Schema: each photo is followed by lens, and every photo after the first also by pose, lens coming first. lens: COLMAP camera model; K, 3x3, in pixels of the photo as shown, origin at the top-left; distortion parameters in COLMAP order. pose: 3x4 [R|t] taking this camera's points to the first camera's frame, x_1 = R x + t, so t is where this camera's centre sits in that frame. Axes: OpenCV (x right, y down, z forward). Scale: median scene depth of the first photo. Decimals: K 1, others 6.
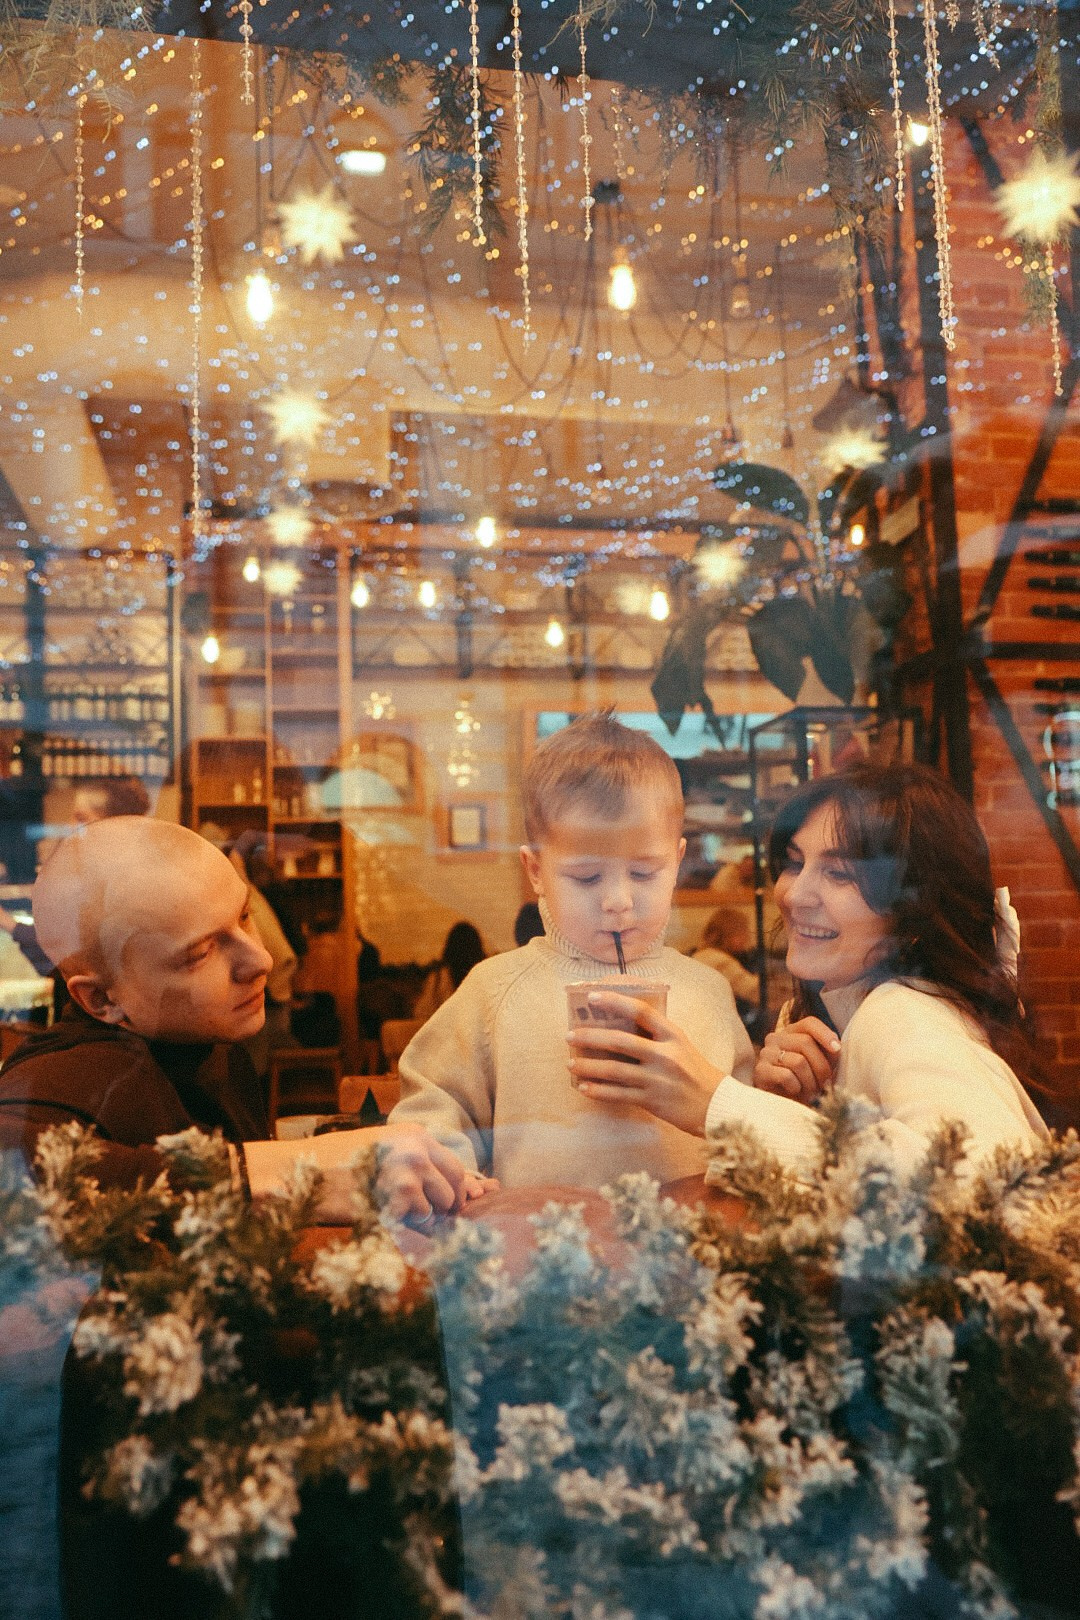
lens RADIAL K [[1275.5, 0, 539.6], [0, 1275.5, 840.9], [0, 0, 1]] dist [-0.069733, 0.096314]
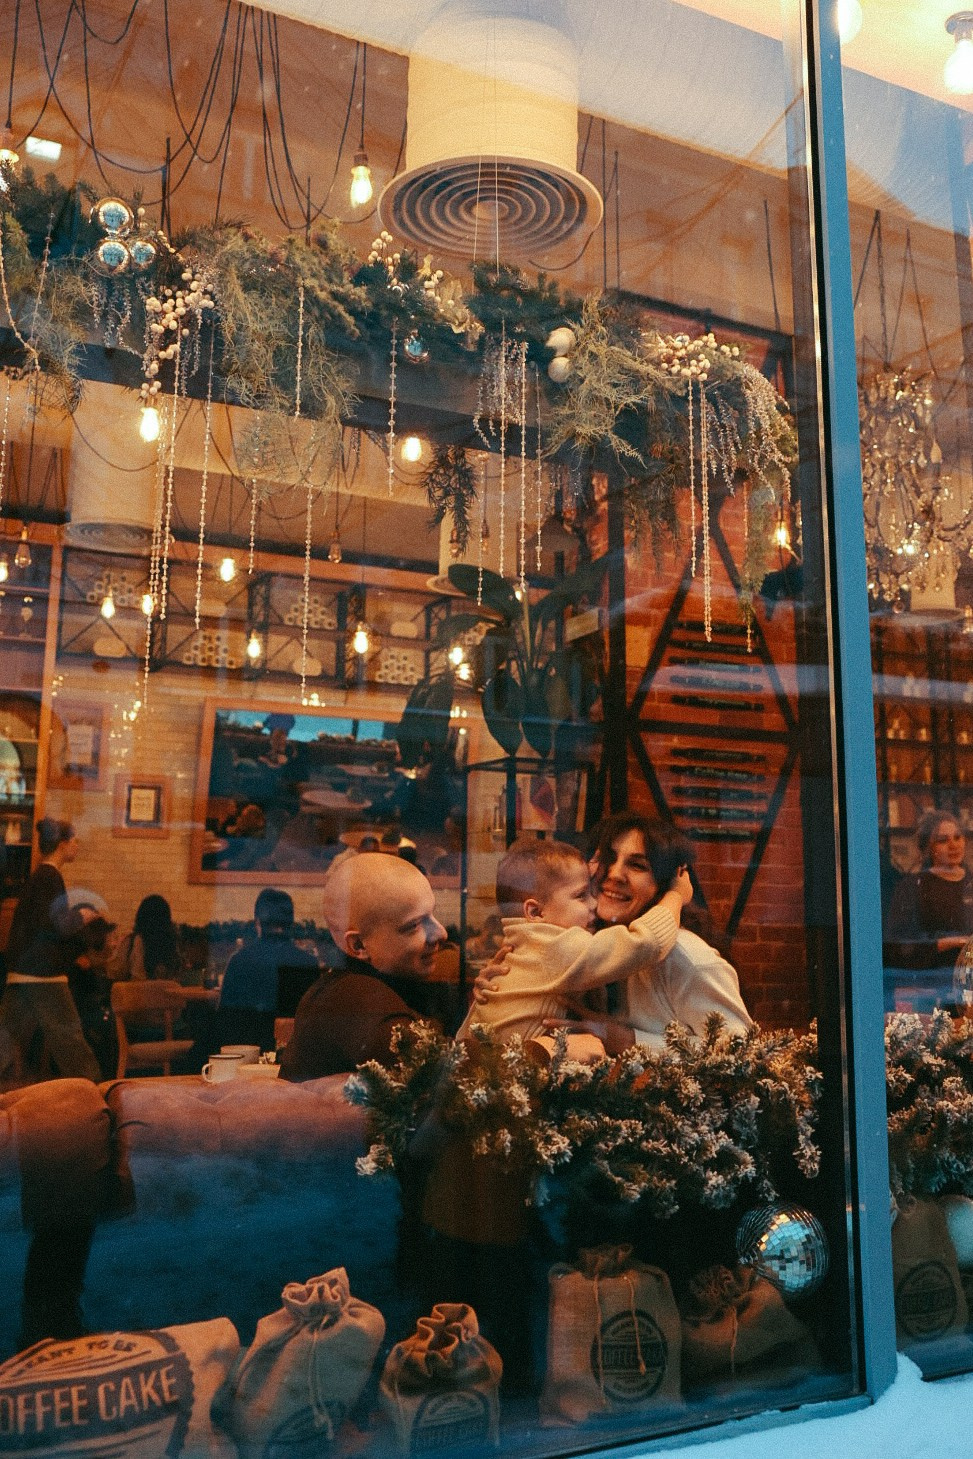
lens RADIAL K [[1148.7, 0, 486.1], [0, 1148.7, 757.3], [0, 0, 1]] dist [-0.069733, 0.096314]
pose [[0.965214, 0.073684, 0.250865, -0.930693], [-0.058599, 0.996025, -0.067089, -0.153518], [-0.254812, 0.050055, 0.965694, -1.299006]]
